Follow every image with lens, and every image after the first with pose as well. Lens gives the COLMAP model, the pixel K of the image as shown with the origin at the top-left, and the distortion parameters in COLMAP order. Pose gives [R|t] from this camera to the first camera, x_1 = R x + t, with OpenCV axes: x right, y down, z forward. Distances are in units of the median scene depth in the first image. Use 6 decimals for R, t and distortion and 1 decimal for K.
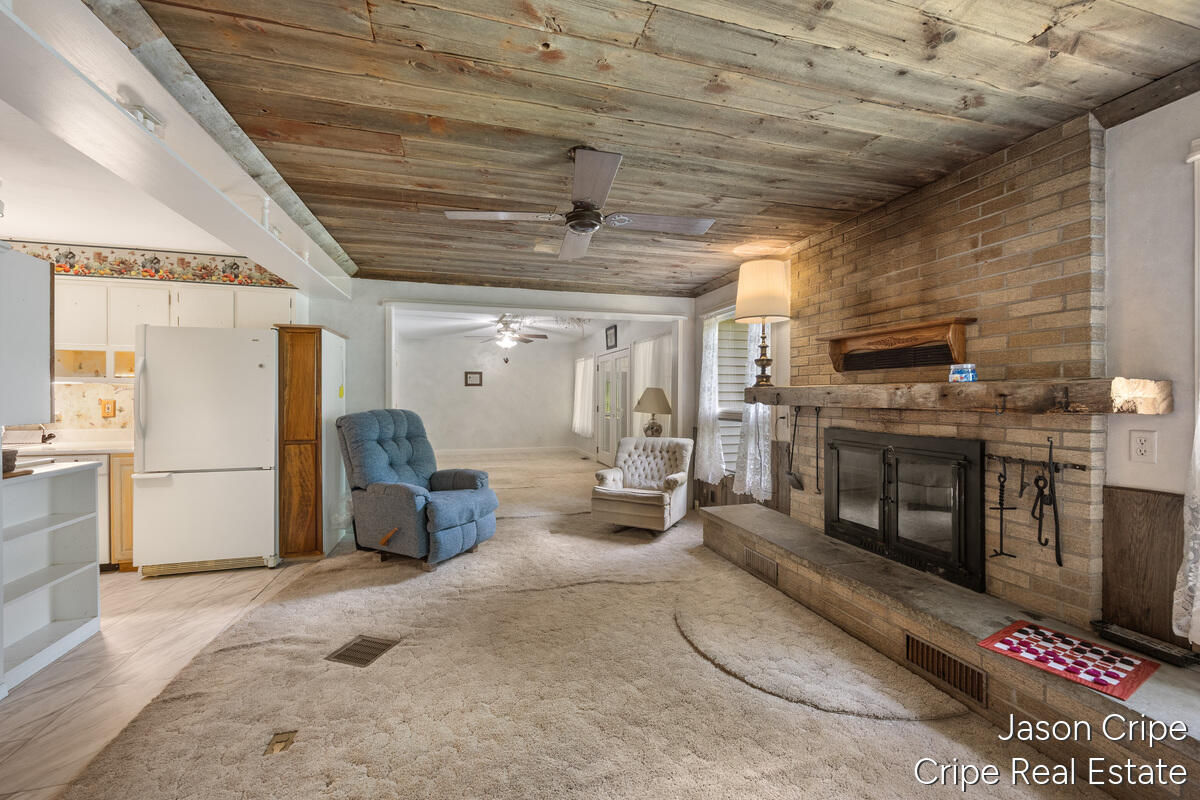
lens RADIAL K [[492.3, 0, 601.2], [0, 492.3, 398.3], [0, 0, 1]] dist [0.000237, 0.000003]
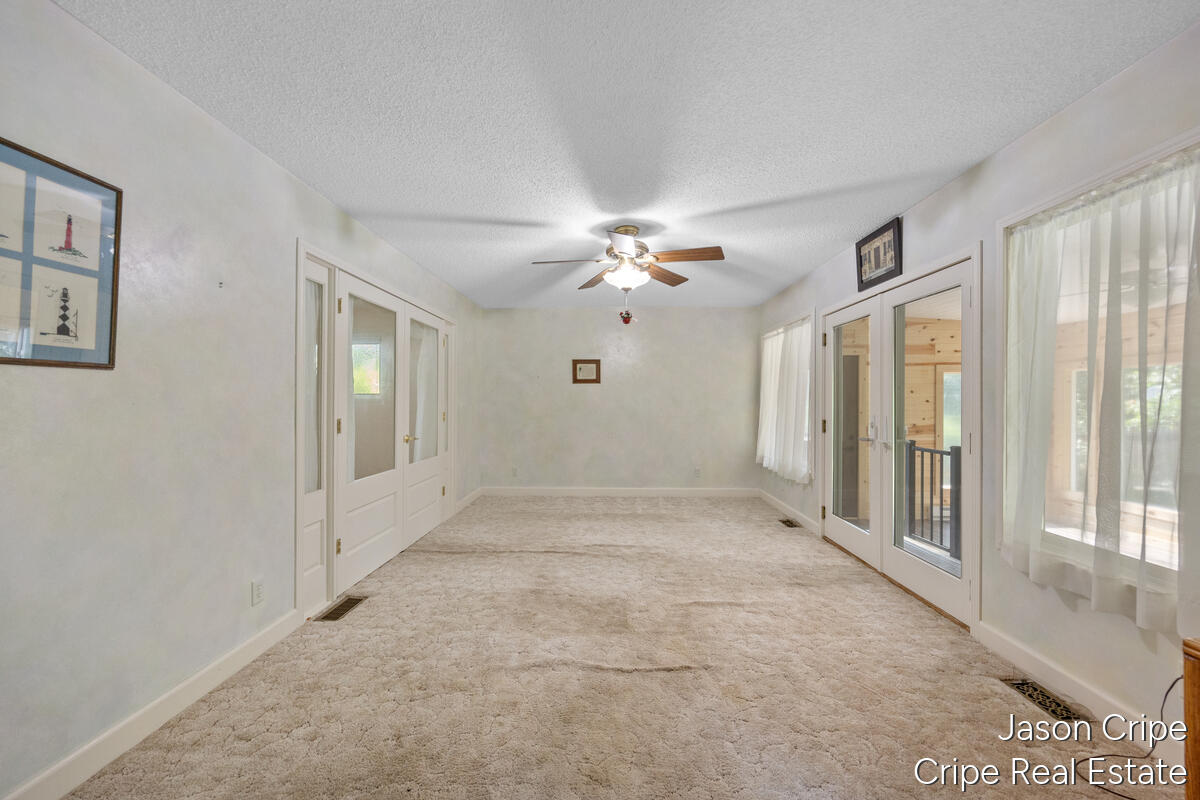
lens RADIAL K [[492.3, 0, 599.7], [0, 492.3, 399.9], [0, 0, 1]] dist [0.000237, 0.000003]
pose [[0.954758, -0.000661, -0.297382, -0.068850], [-0.001089, 0.999983, -0.005718, -0.000719], [0.297381, 0.005783, 0.954741, 0.463942]]
